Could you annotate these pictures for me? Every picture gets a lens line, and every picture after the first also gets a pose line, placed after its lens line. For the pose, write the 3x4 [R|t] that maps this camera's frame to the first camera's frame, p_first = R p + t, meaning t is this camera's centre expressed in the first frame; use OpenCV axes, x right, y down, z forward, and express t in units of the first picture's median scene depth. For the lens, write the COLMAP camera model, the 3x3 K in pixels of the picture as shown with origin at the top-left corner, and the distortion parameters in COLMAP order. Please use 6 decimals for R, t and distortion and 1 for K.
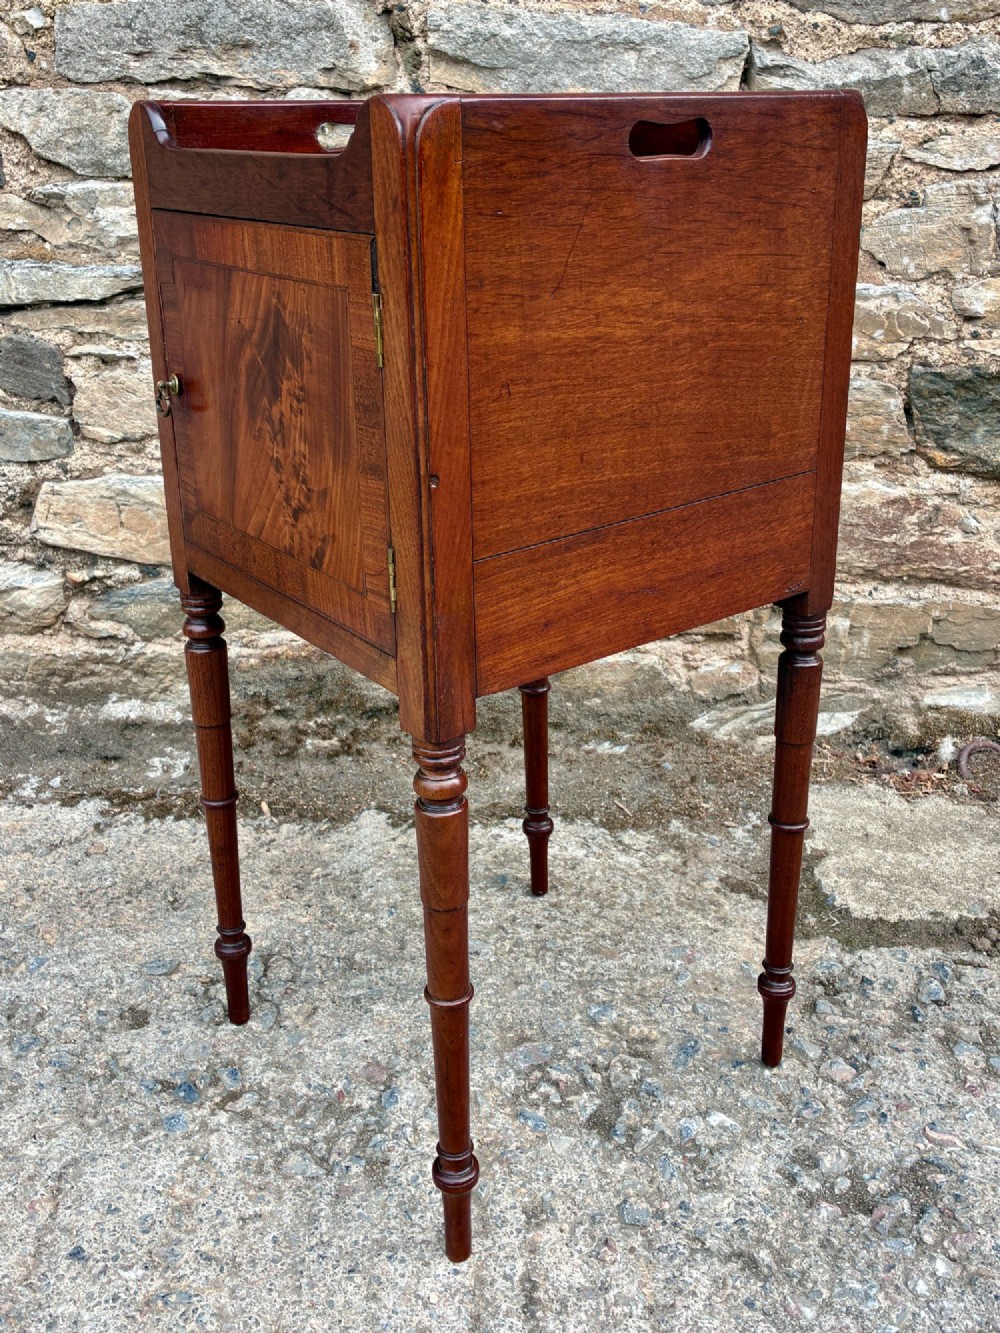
lens RADIAL K [[1524.9, 0, 500.1], [0, 1524.9, 595.9], [0, 0, 1]] dist [0.013204, 0.033761]
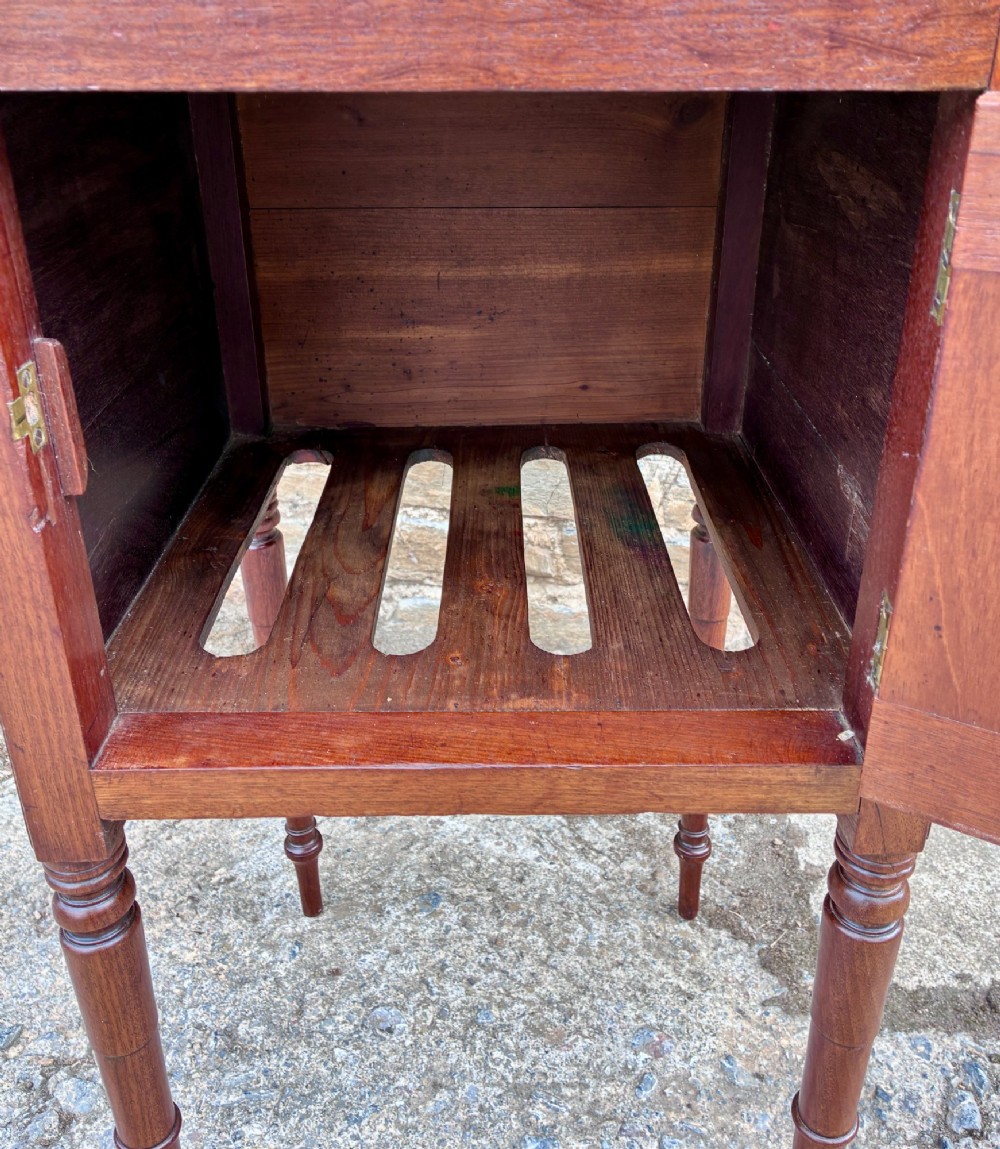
lens RADIAL K [[1135.0, 0, 504.7], [0, 1135.0, 471.4], [0, 0, 1]] dist [0.110537, -0.201420]
pose [[0.999728, 0.019787, -0.012355, 0.043804], [-0.018773, 0.996824, 0.077396, -0.099121], [0.013848, -0.077143, 0.996924, 0.399973]]
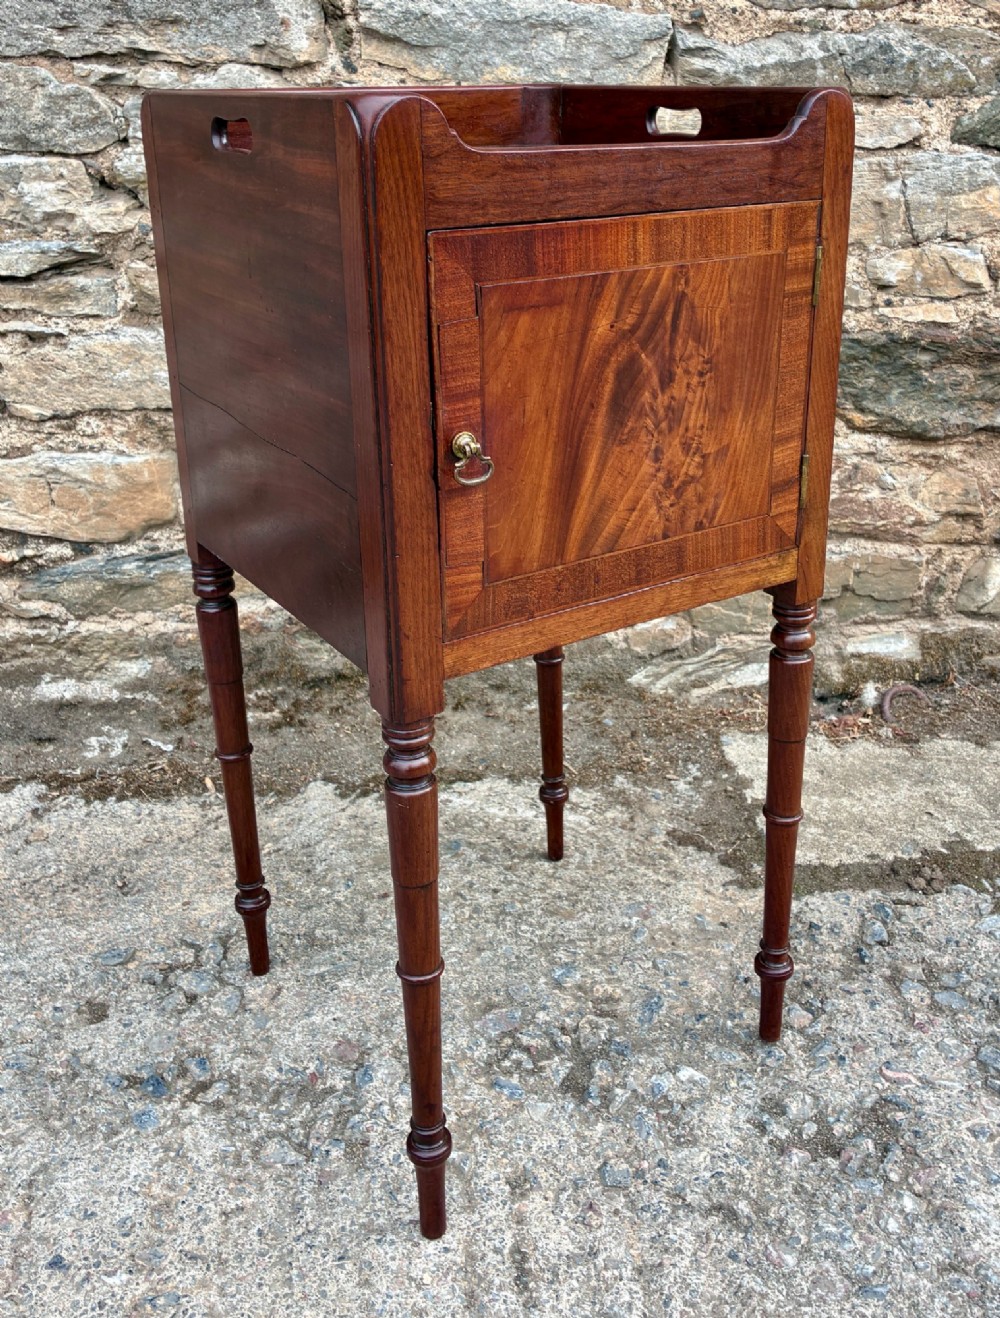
lens RADIAL K [[1495.9, 0, 574.7], [0, 1495.9, 524.6], [0, 0, 1]] dist [0.013507, 0.024833]
pose [[0.991914, -0.028837, 0.123594, -0.037959], [0.029416, 0.999563, -0.002860, -0.022312], [-0.123458, 0.006473, 0.992329, 0.001873]]
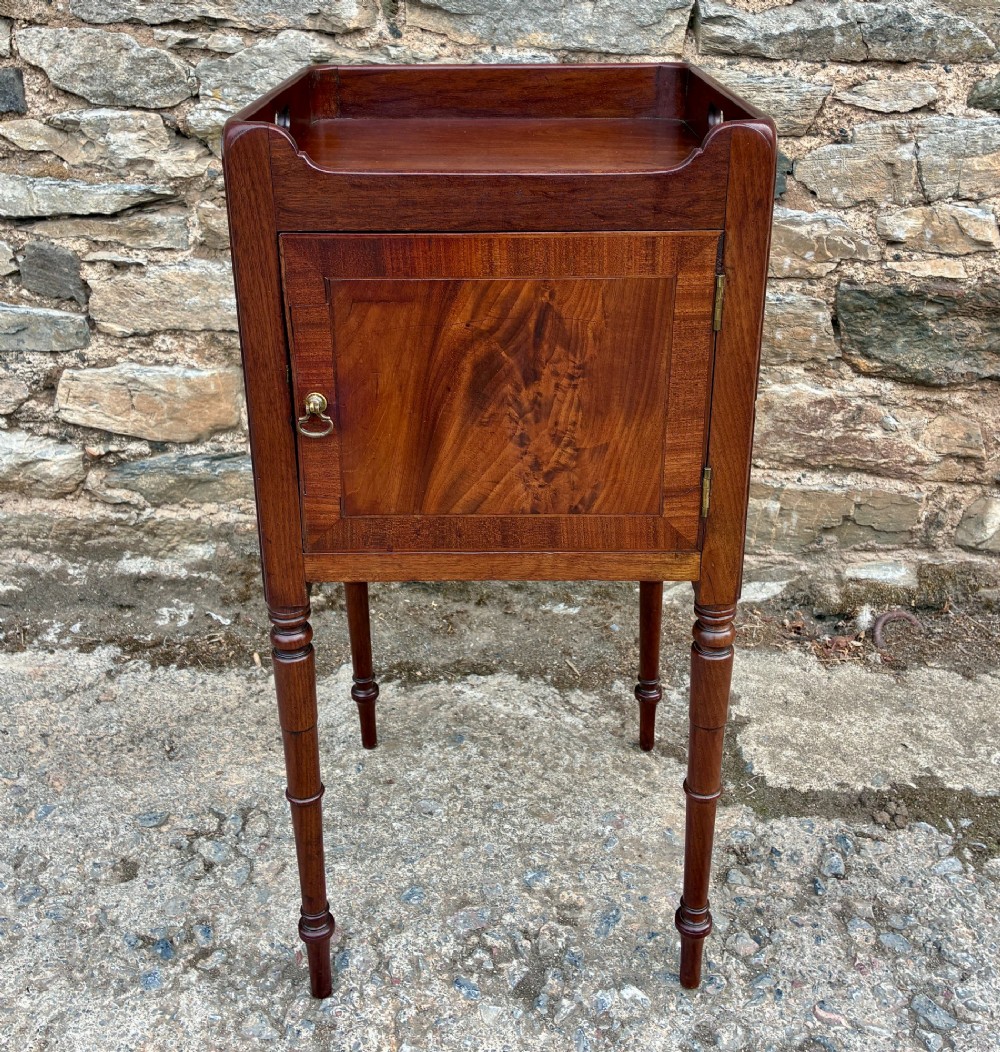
lens RADIAL K [[1324.2, 0, 489.7], [0, 1324.2, 409.1], [0, 0, 1]] dist [0.003982, 0.051072]
pose [[0.999523, 0.019332, -0.024096, 0.043566], [-0.018390, 0.999081, 0.038728, -0.097832], [0.024823, -0.038267, 0.998959, 0.031299]]
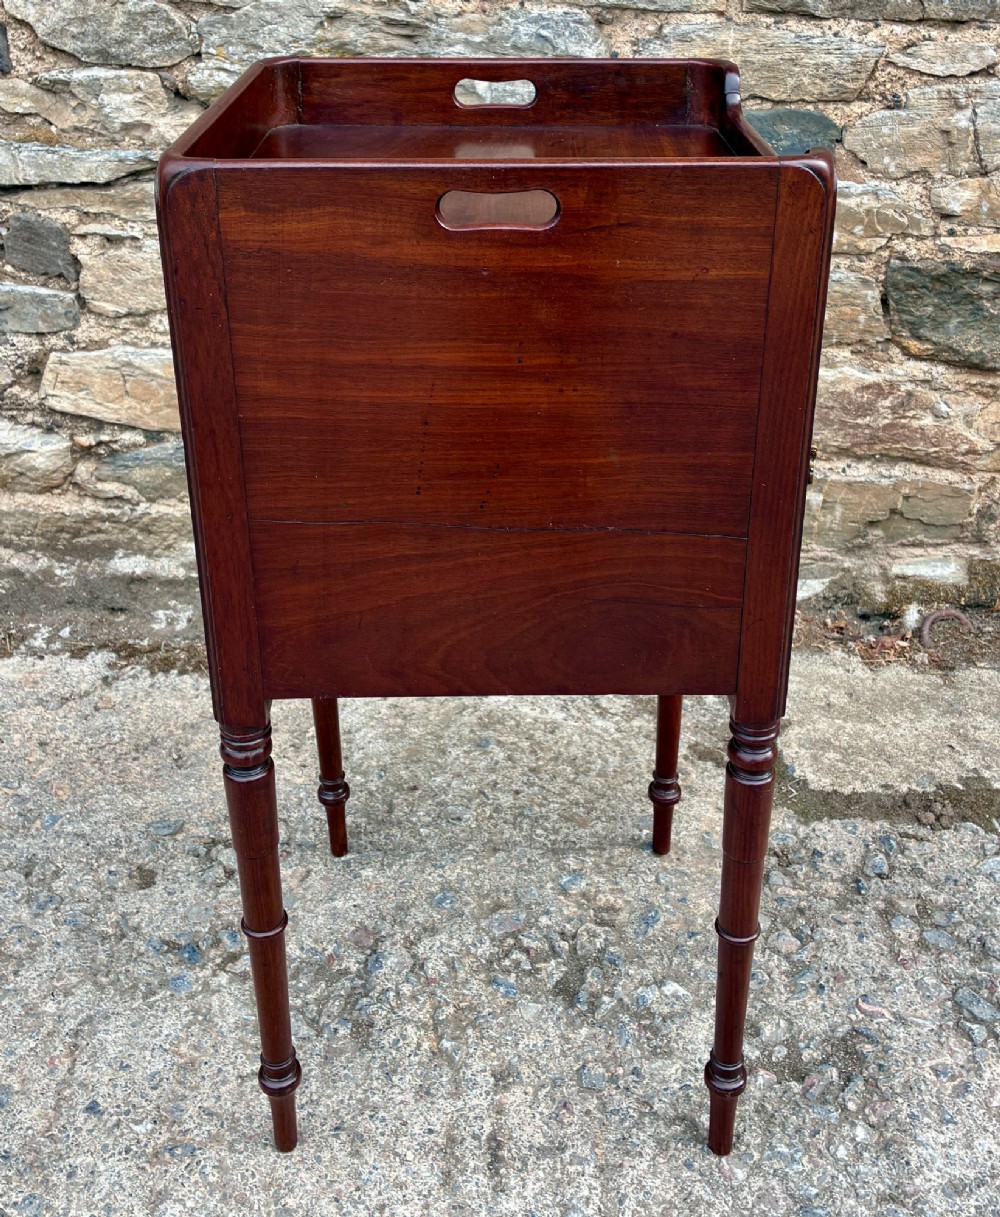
lens RADIAL K [[1557.1, 0, 515.1], [0, 1557.1, 482.5], [0, 0, 1]] dist [-0.010519, 0.102338]
pose [[0.999829, 0.017809, 0.005063, 0.013708], [-0.018208, 0.995359, 0.094492, -0.101425], [-0.003356, -0.094568, 0.995513, -0.068855]]
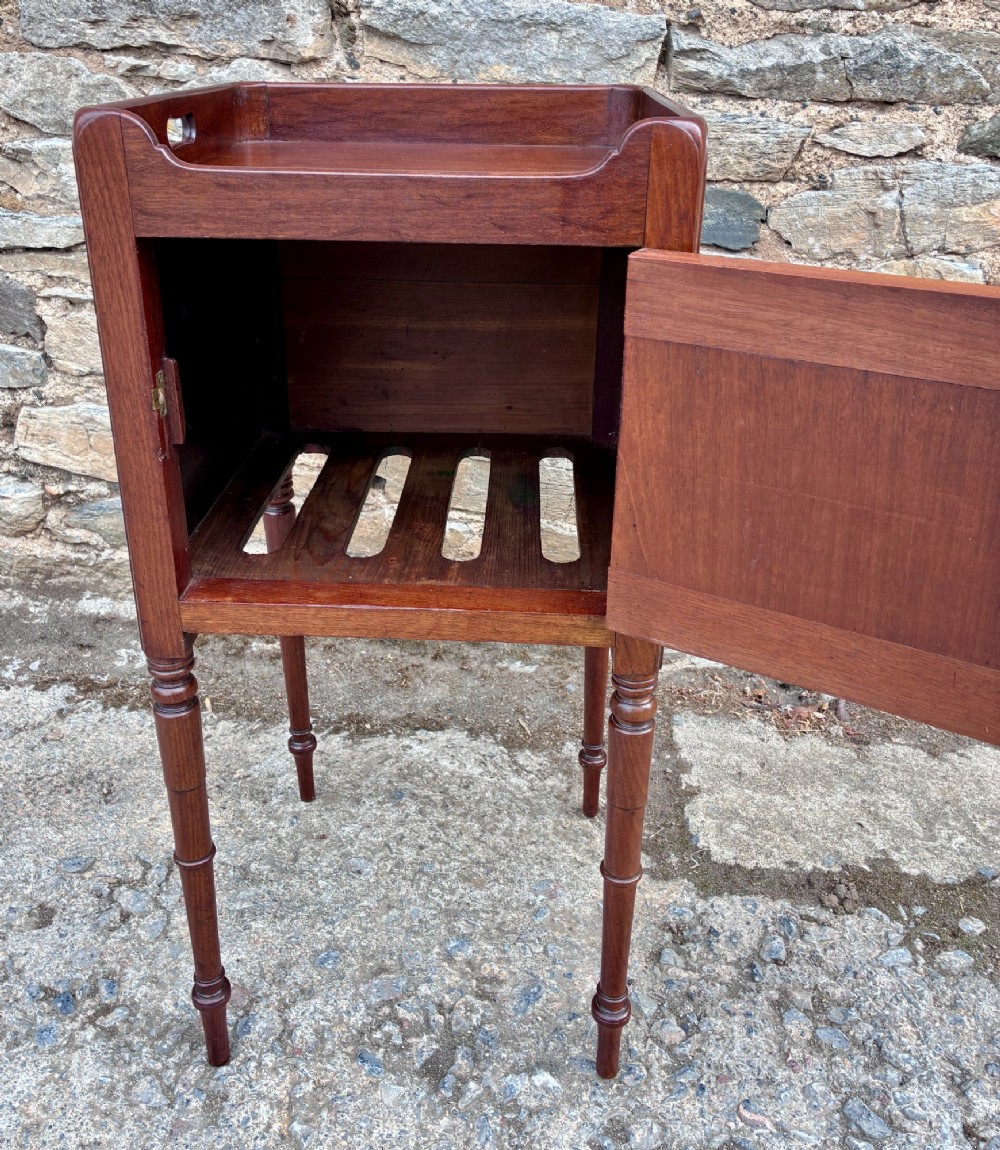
lens RADIAL K [[1206.4, 0, 464.1], [0, 1206.4, 507.5], [0, 0, 1]] dist [0.032752, -0.024168]
pose [[0.995733, 0.054614, -0.074386, 0.103967], [-0.049653, 0.996518, 0.066986, -0.084114], [0.077786, -0.063006, 0.994977, 0.149221]]
